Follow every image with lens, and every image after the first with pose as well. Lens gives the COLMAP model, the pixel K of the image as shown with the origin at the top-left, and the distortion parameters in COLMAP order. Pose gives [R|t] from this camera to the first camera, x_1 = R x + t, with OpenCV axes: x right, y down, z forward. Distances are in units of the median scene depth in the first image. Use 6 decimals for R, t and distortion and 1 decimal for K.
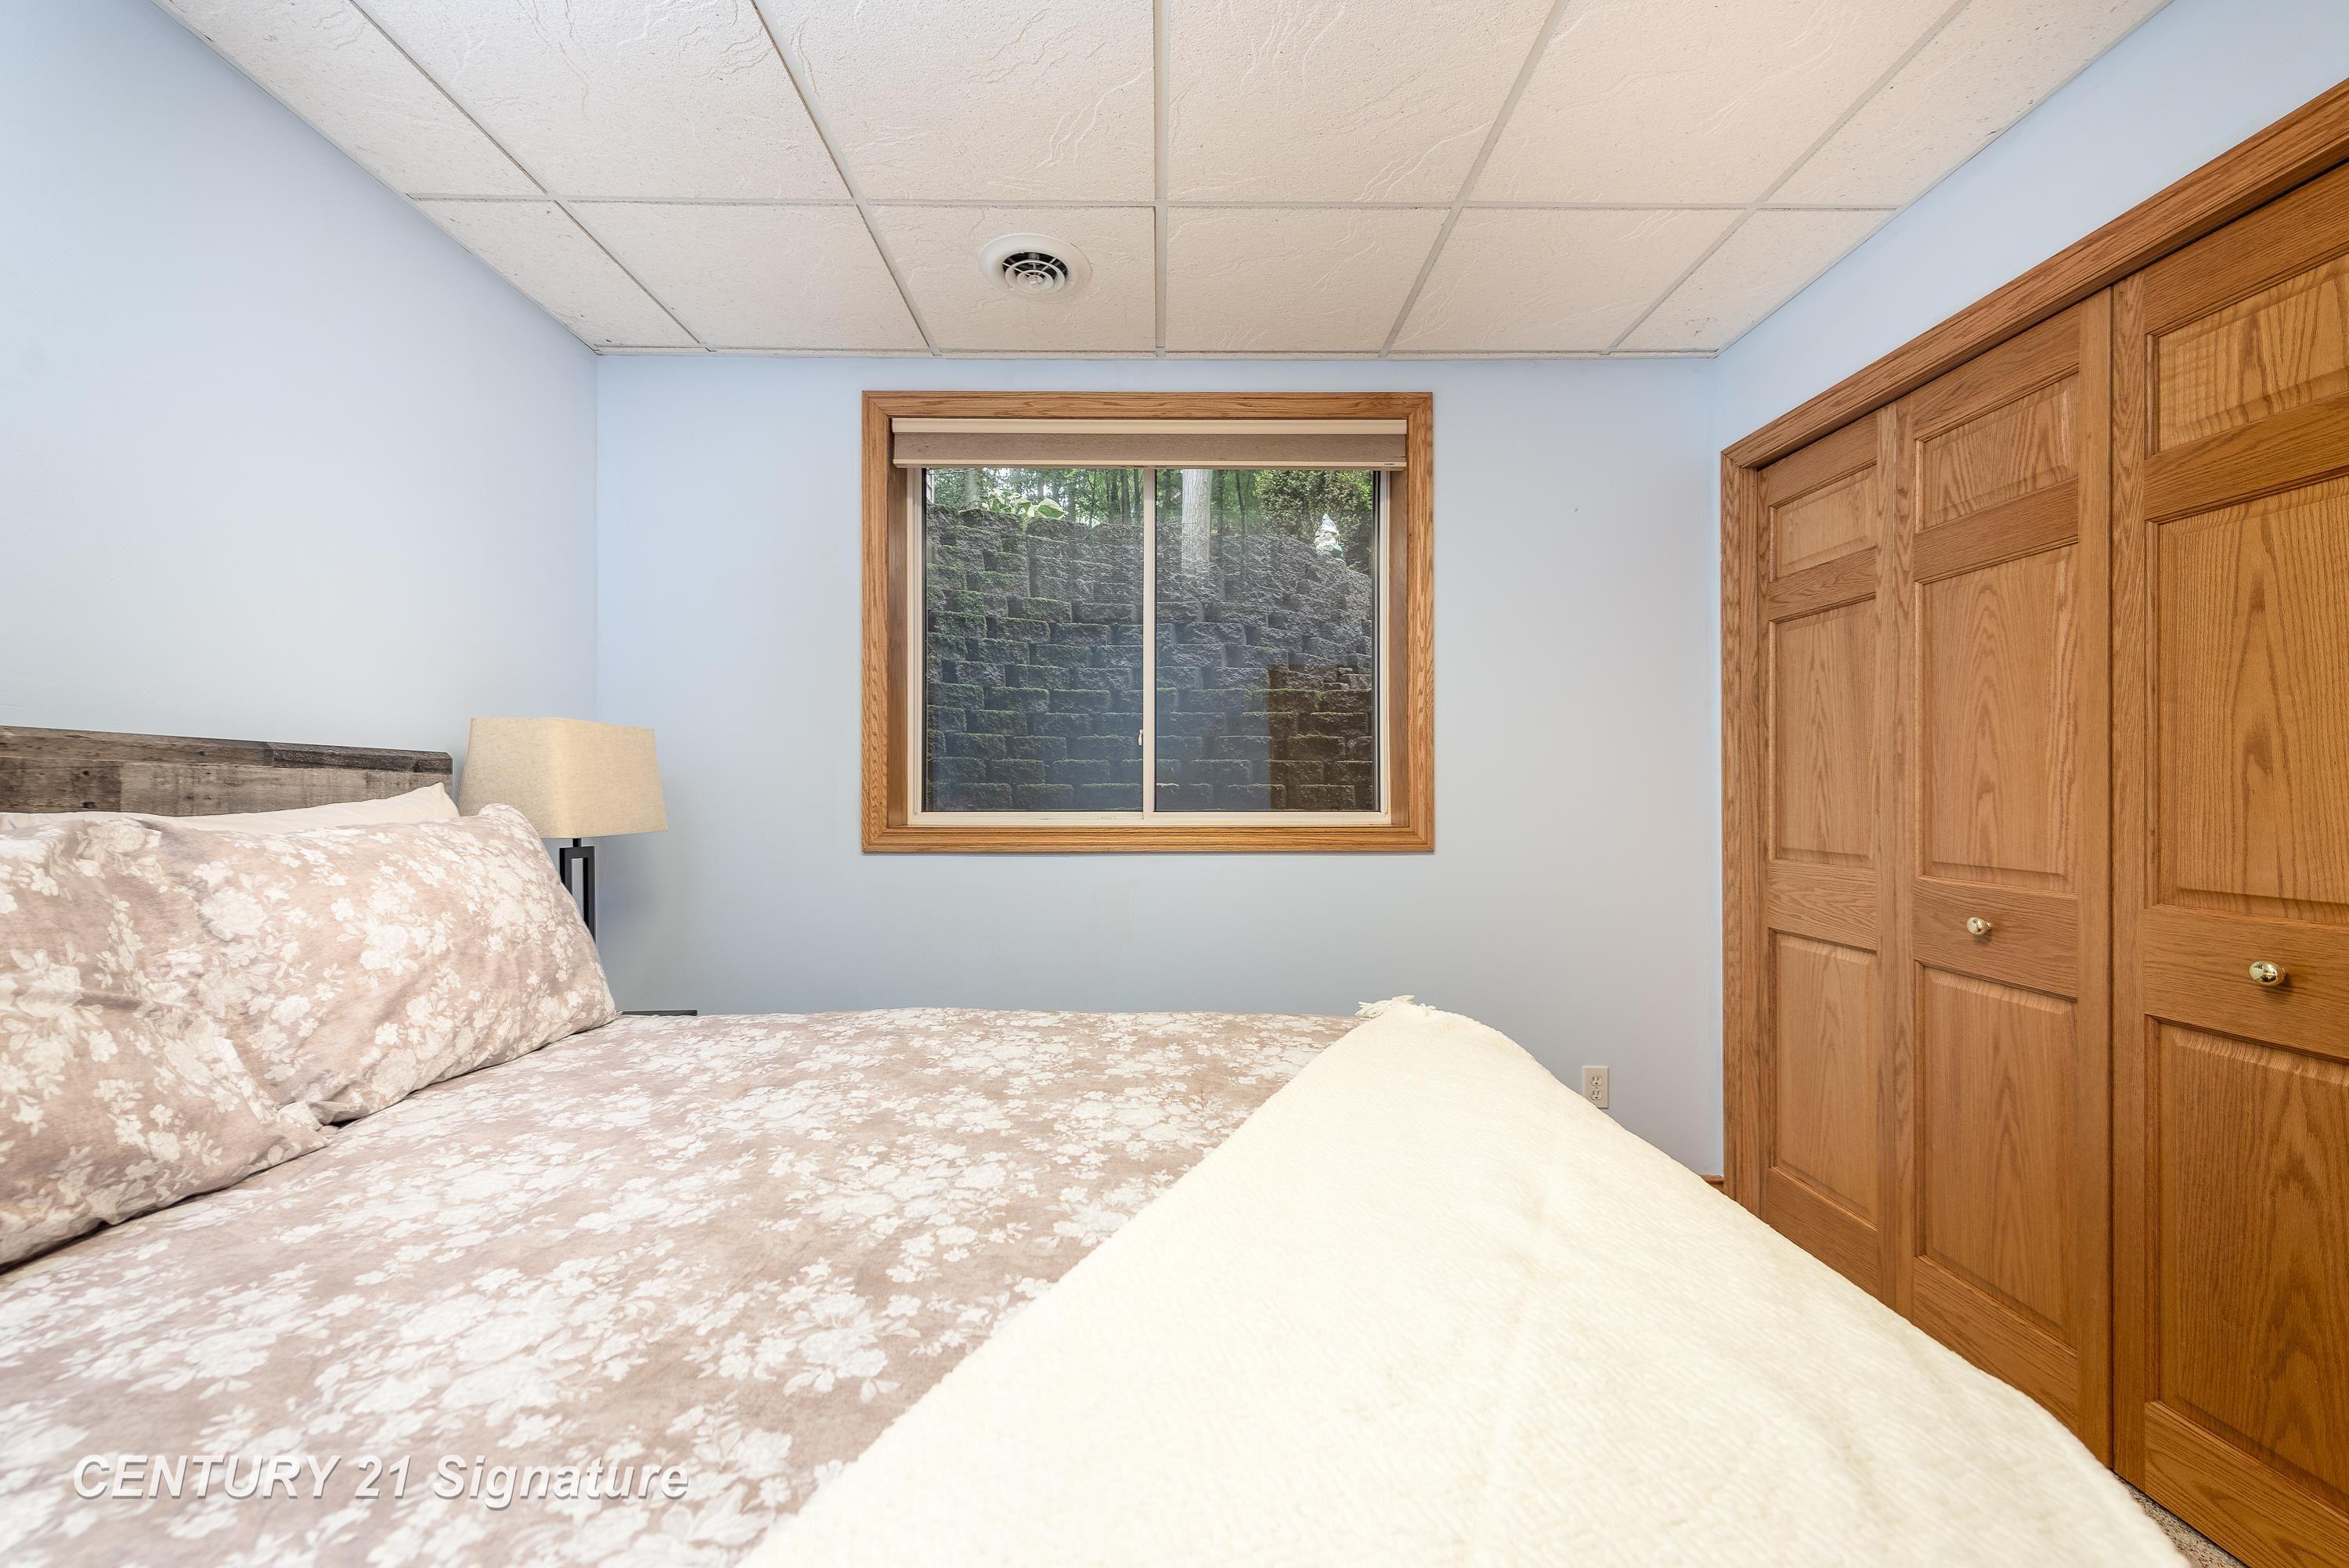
lens RADIAL K [[923.8, 0, 1186.5], [0, 923.8, 794.1], [0, 0, 1]] dist [-0.007414, -0.001013]
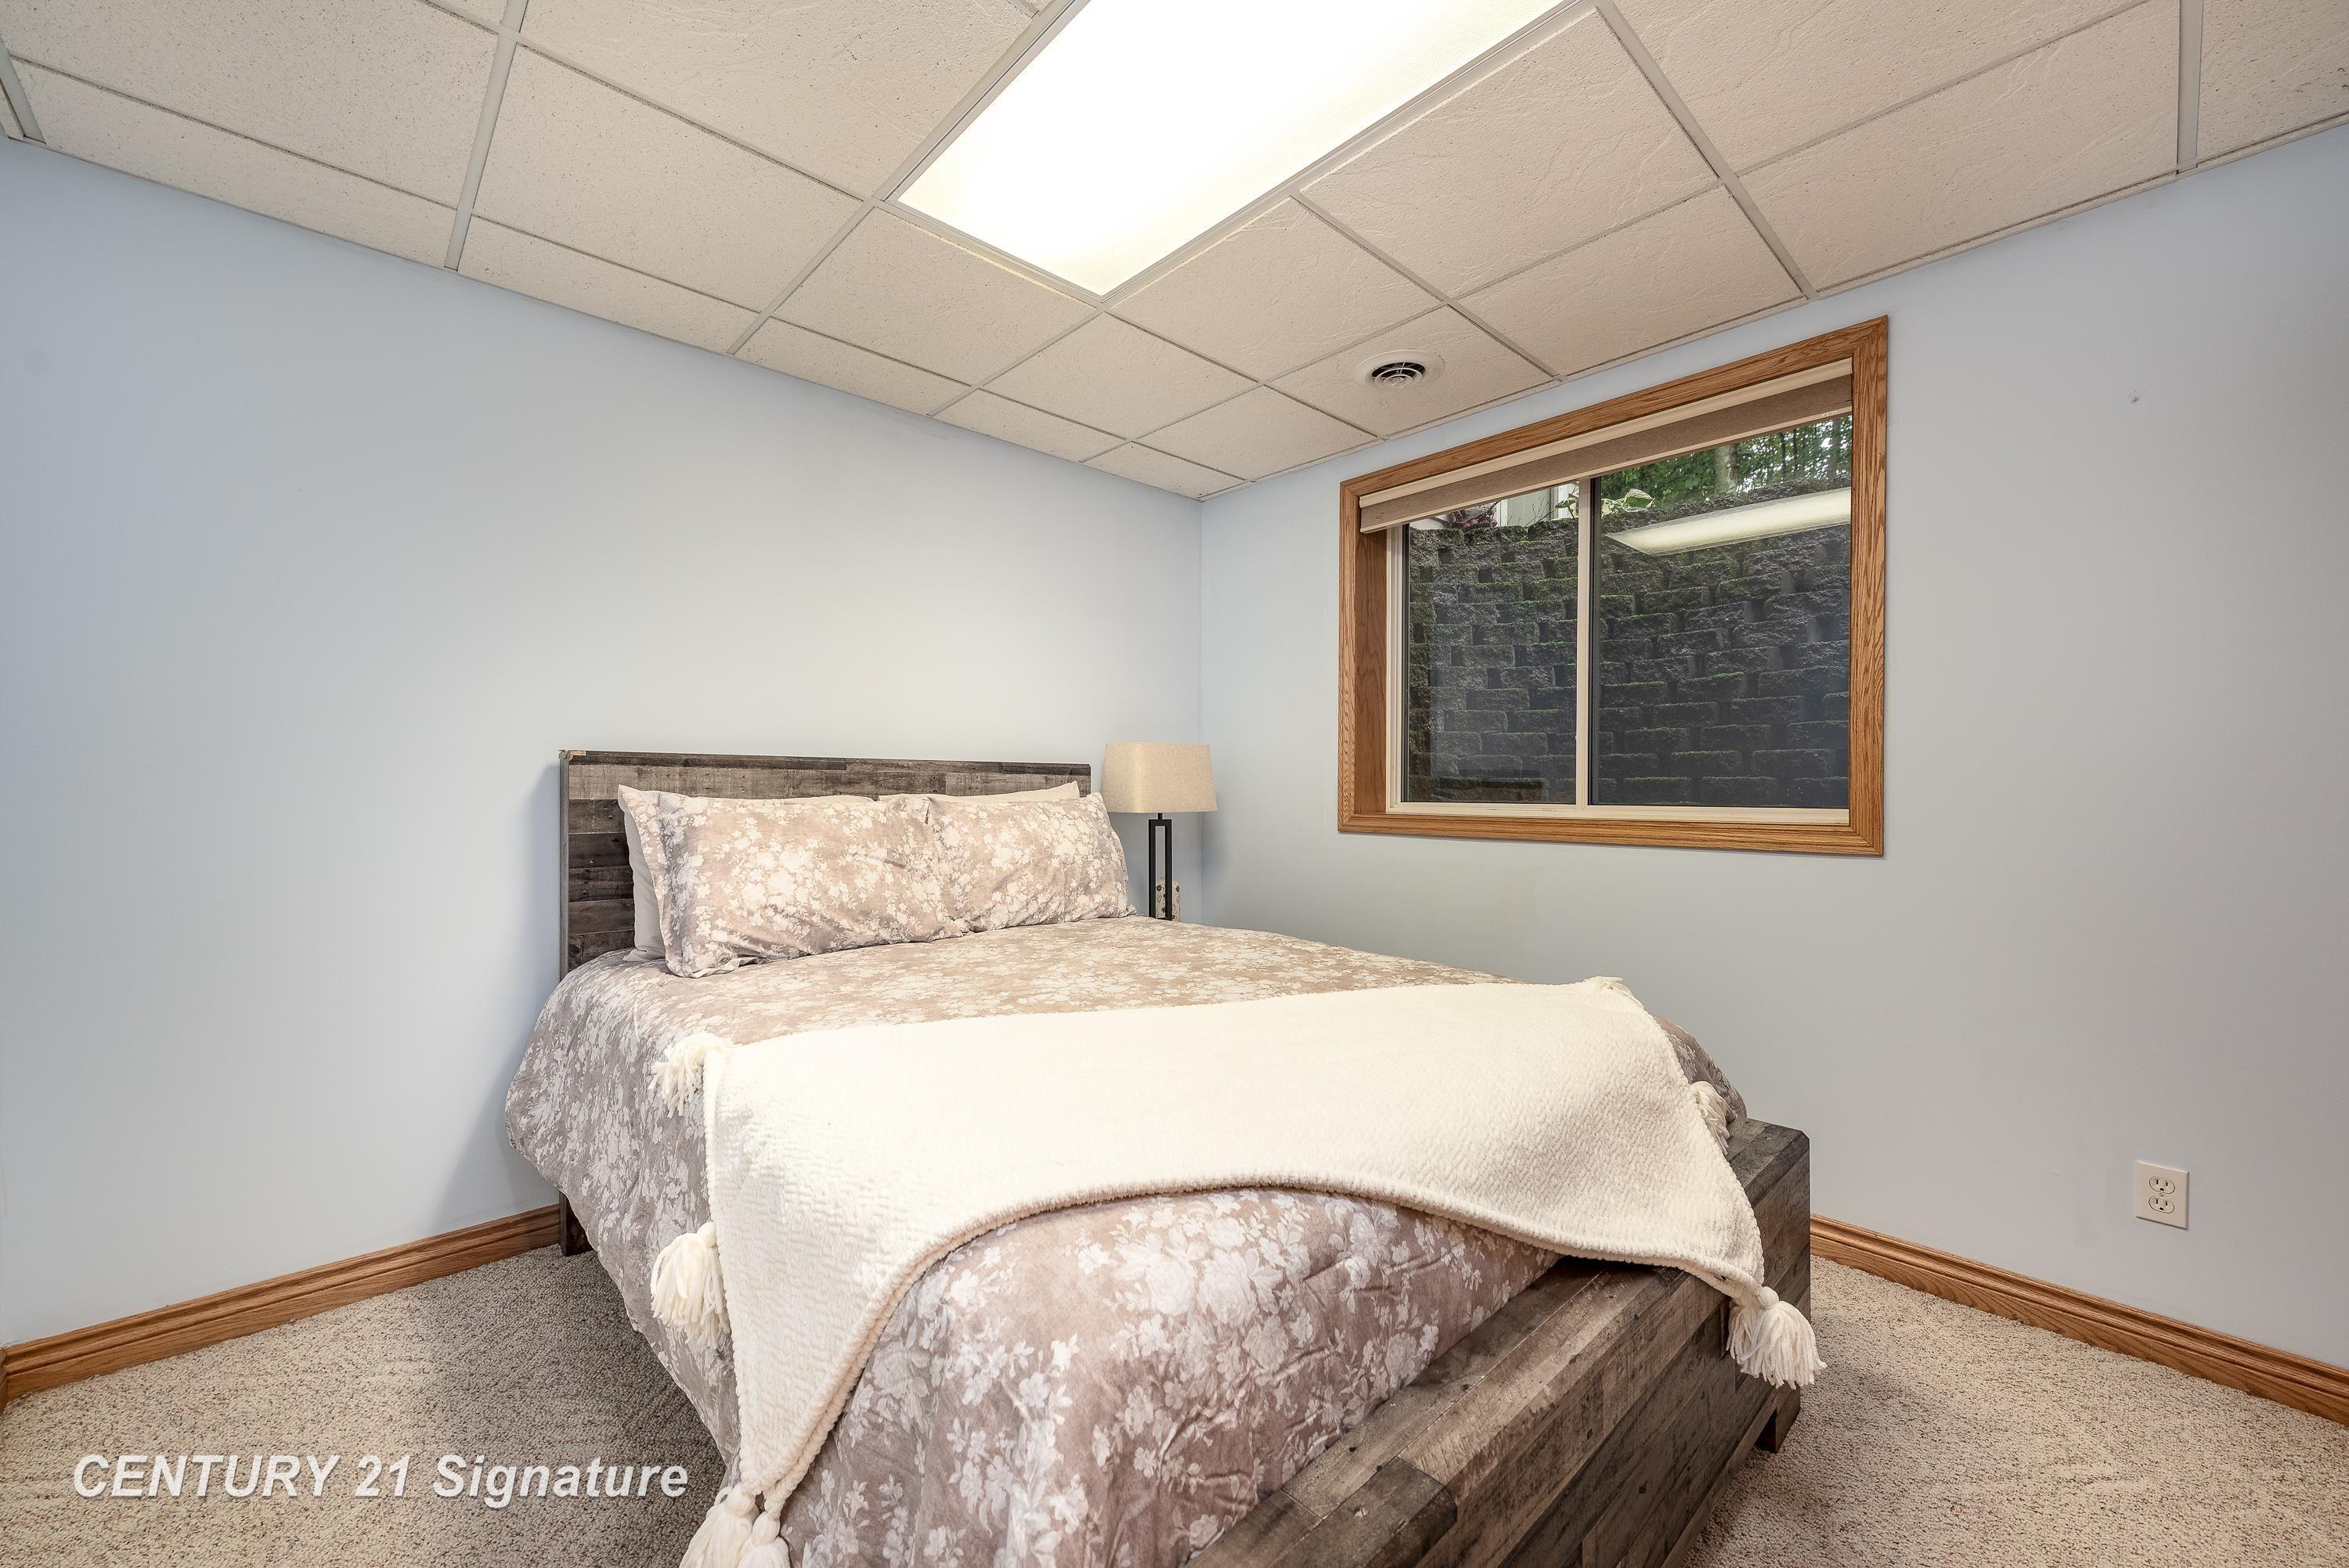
lens RADIAL K [[923.8, 0, 1149.3], [0, 923.8, 797.3], [0, 0, 1]] dist [-0.007414, -0.001013]
pose [[0.646099, 0.010497, -0.763181, 0.800485], [-0.002019, 0.999925, 0.012044, -0.001515], [0.763251, -0.006241, 0.646072, -0.109371]]
